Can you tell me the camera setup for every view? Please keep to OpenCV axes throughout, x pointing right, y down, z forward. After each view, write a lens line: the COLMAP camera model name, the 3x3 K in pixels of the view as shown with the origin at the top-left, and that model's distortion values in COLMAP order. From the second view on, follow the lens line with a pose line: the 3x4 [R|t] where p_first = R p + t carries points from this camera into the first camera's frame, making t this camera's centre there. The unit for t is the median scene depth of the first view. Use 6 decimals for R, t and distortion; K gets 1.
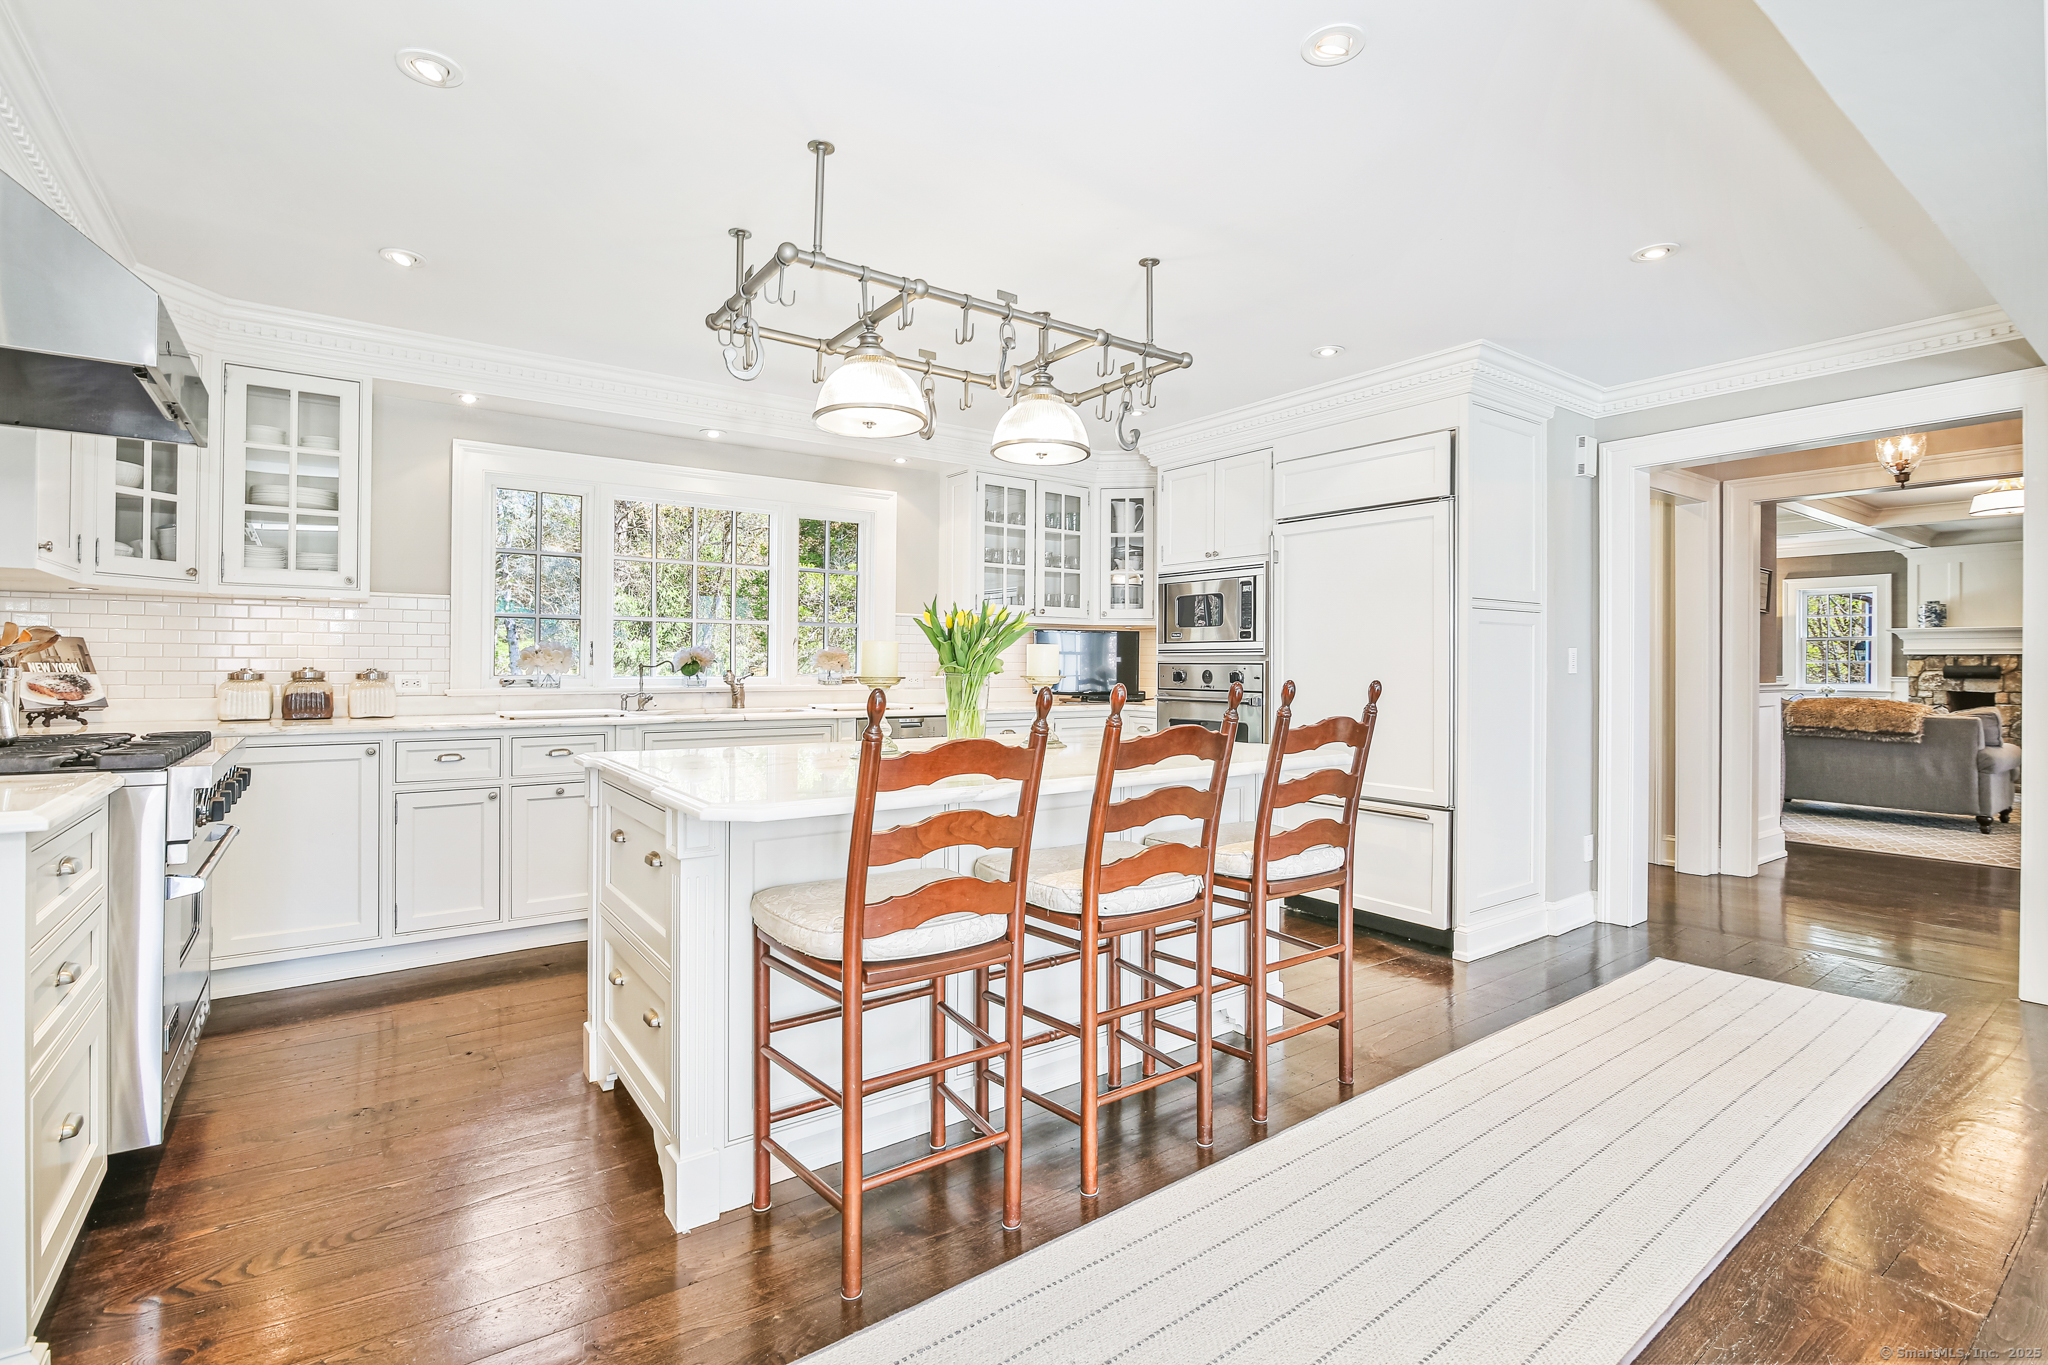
lens RADIAL K [[947.9, 0, 1023.2], [0, 947.9, 671.5], [0, 0, 1]] dist [-0.004993, -0.000371]
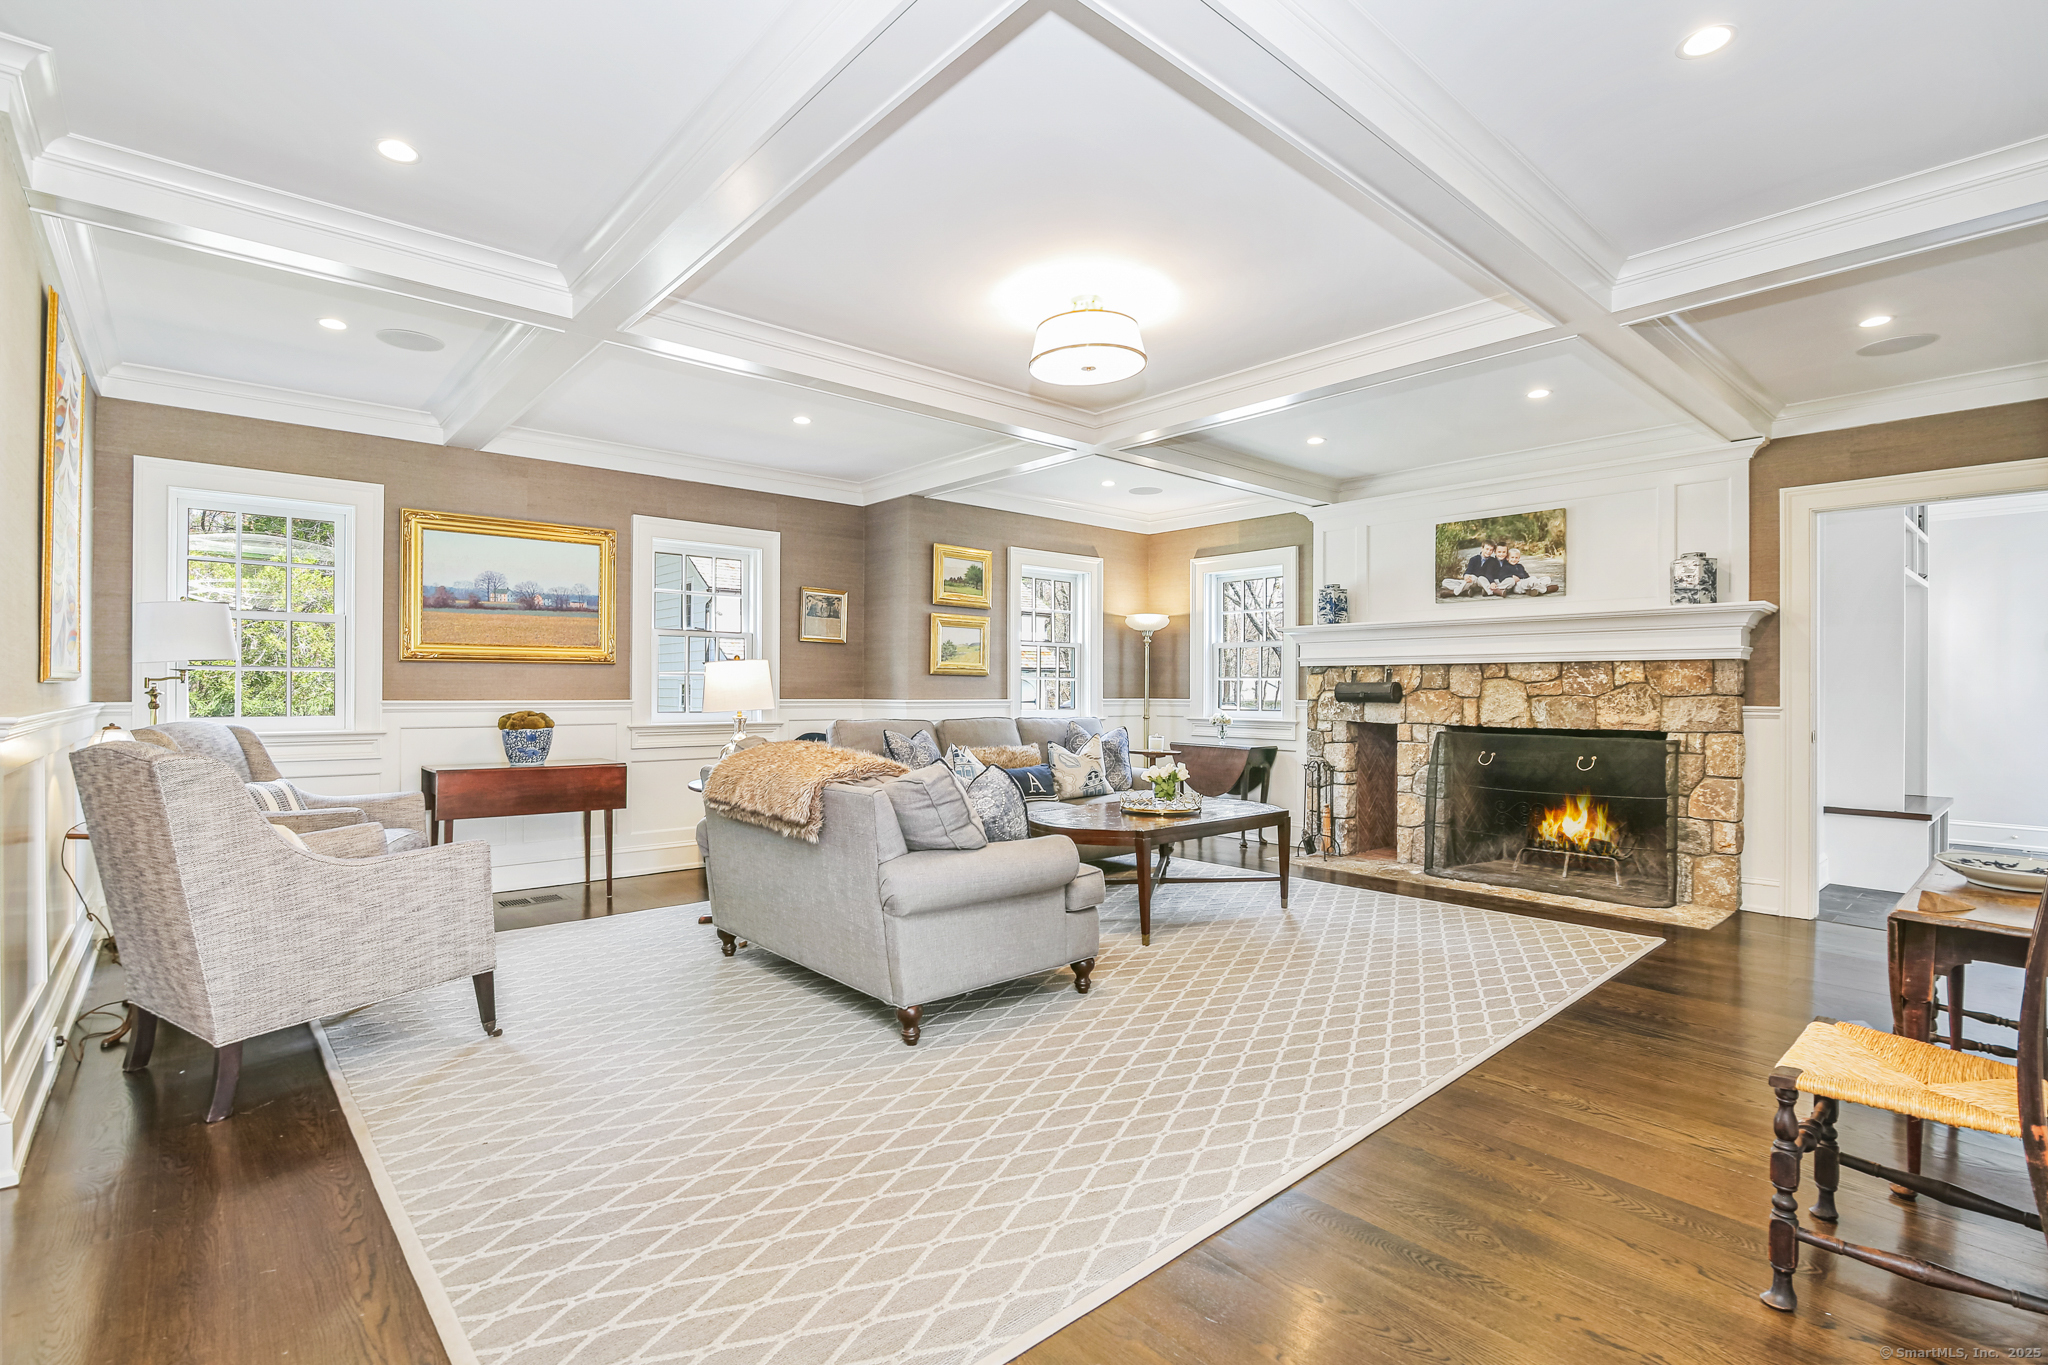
lens RADIAL K [[947.9, 0, 1027.5], [0, 947.9, 690.4], [0, 0, 1]] dist [-0.004993, -0.000371]
pose [[0.985896, -0.009285, 0.167103, 0.641689], [0.009913, 0.999947, -0.002924, -0.001015], [-0.167067, 0.004539, 0.985935, 0.382421]]
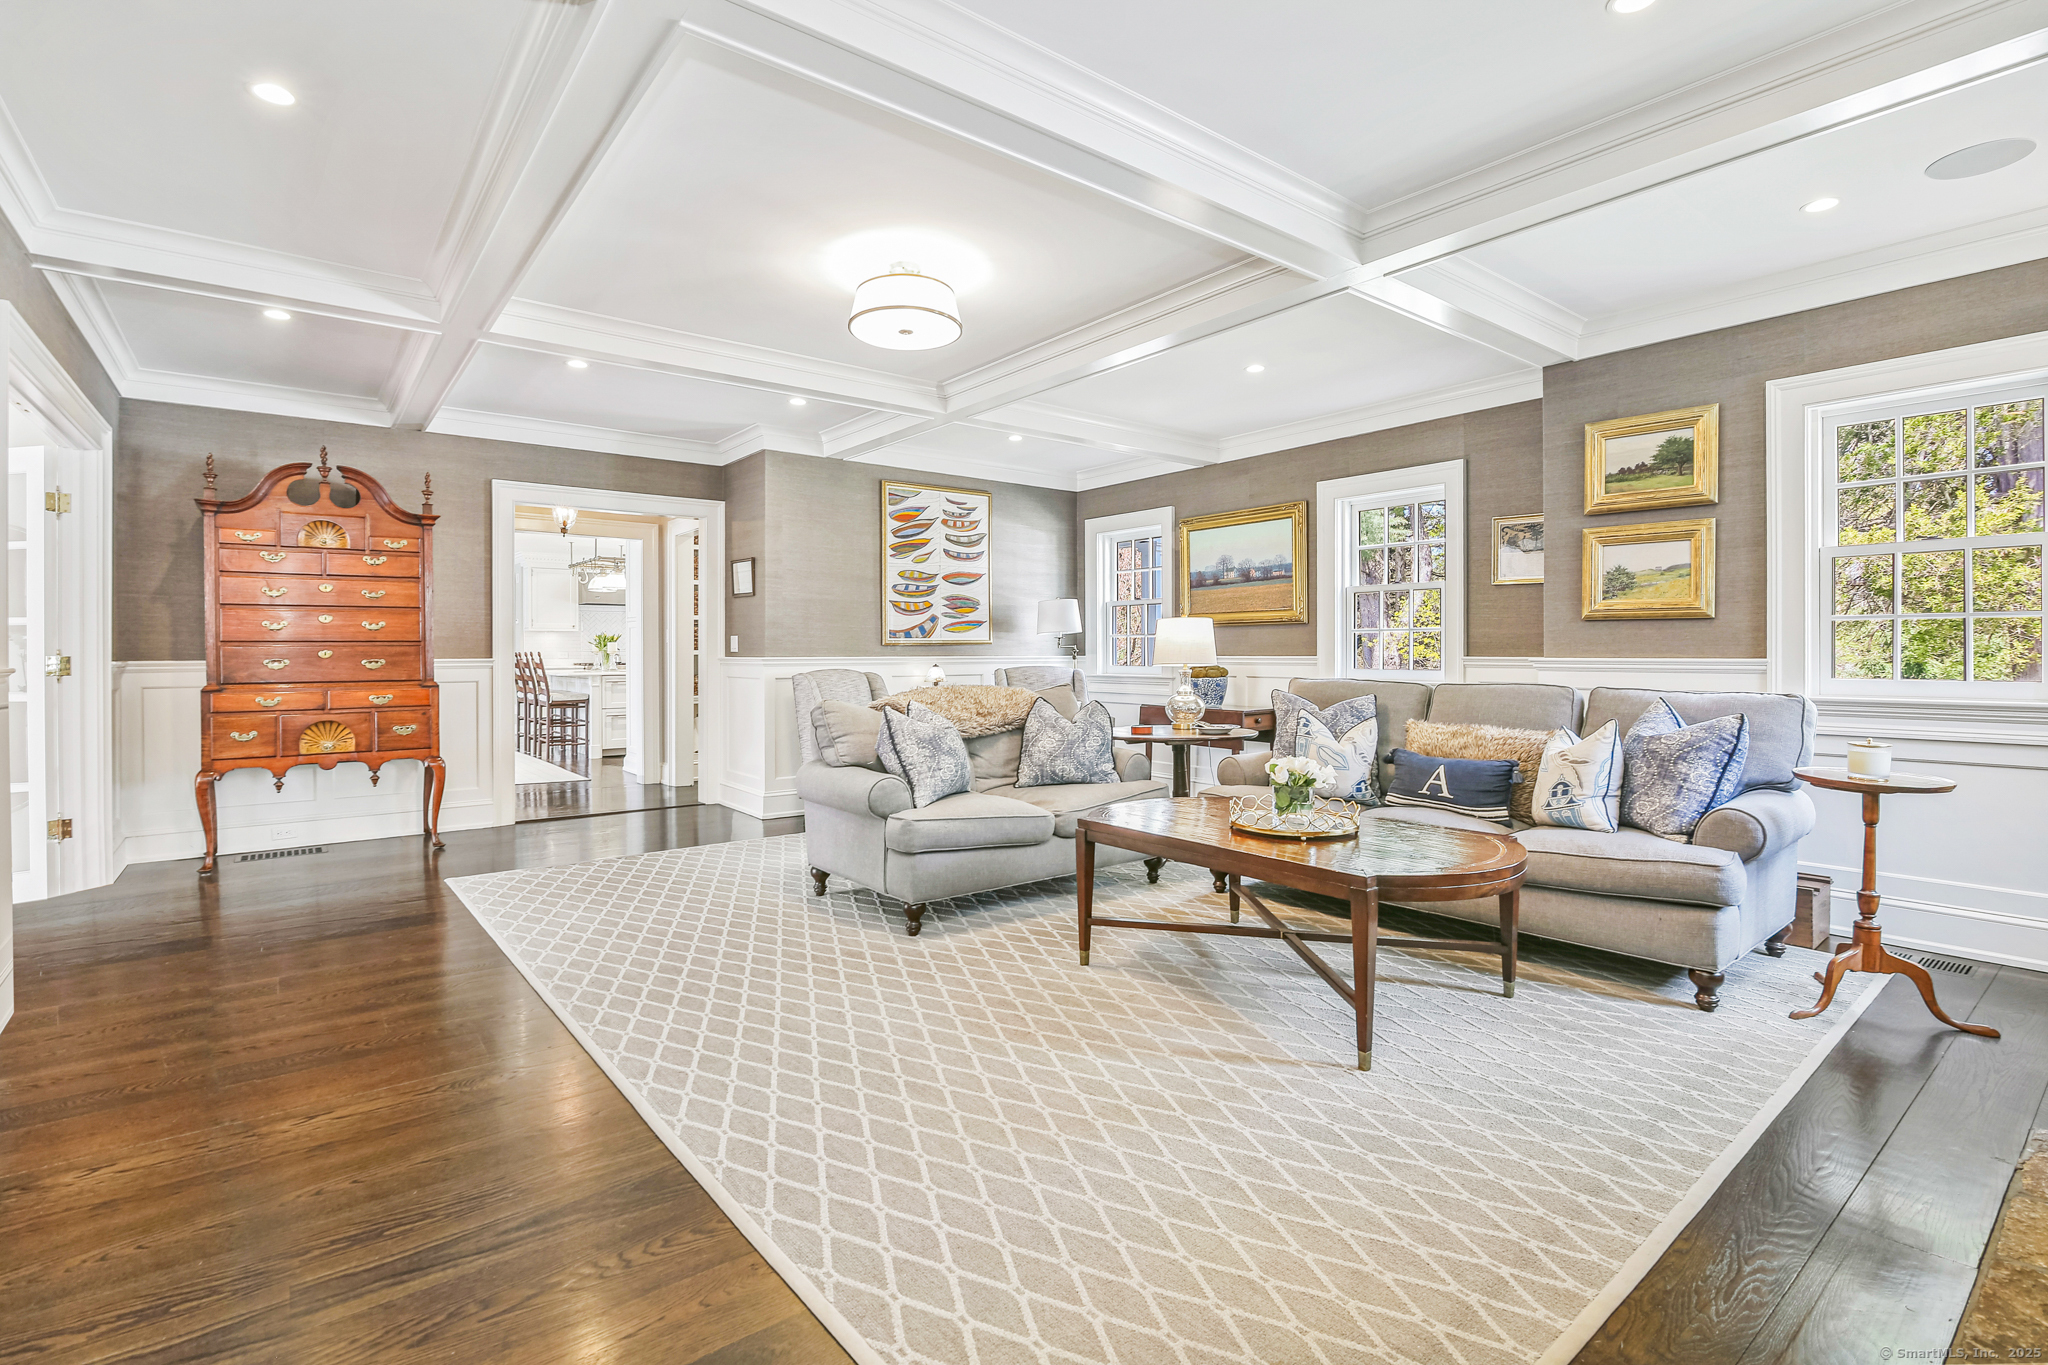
lens RADIAL K [[947.9, 0, 1027.3], [0, 947.9, 663.1], [0, 0, 1]] dist [-0.004993, -0.000371]
pose [[0.115072, 0.001122, -0.993357, 1.286768], [-0.000980, 0.999999, 0.001016, 0.007649], [0.993357, 0.000857, 0.115073, 0.880942]]
